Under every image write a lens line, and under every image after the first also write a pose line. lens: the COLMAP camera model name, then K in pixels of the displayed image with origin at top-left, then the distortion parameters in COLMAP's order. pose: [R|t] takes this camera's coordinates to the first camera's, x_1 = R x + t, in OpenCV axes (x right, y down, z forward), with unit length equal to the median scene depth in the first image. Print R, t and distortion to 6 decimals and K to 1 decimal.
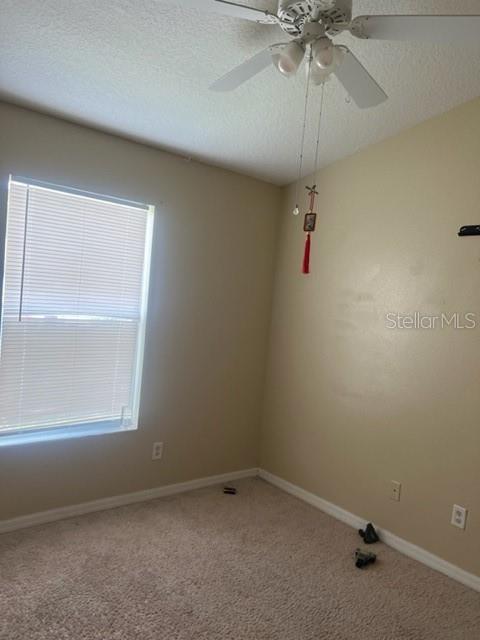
lens RADIAL K [[492.1, 0, 236.8], [0, 492.1, 321.4], [0, 0, 1]] dist [0.042686, -0.045955]
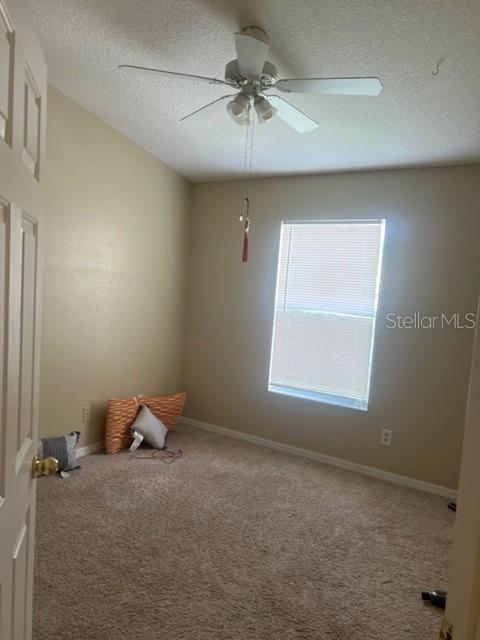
lens RADIAL K [[492.1, 0, 229.1], [0, 492.1, 322.0], [0, 0, 1]] dist [0.042686, -0.045955]
pose [[0.277538, 0.011446, -0.960646, 0.878189], [-0.087142, 0.996107, -0.013308, 0.055231], [0.956754, 0.087406, 0.277455, 0.364148]]
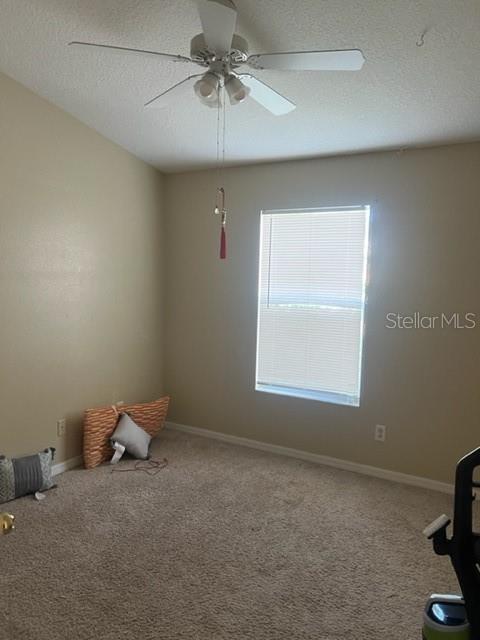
lens RADIAL K [[492.1, 0, 238.4], [0, 492.1, 319.5], [0, 0, 1]] dist [0.042686, -0.045955]
pose [[0.326697, 0.011322, -0.945061, 0.808977], [-0.037637, 0.999291, -0.001039, 0.033669], [0.944379, 0.035909, 0.326892, 0.389857]]
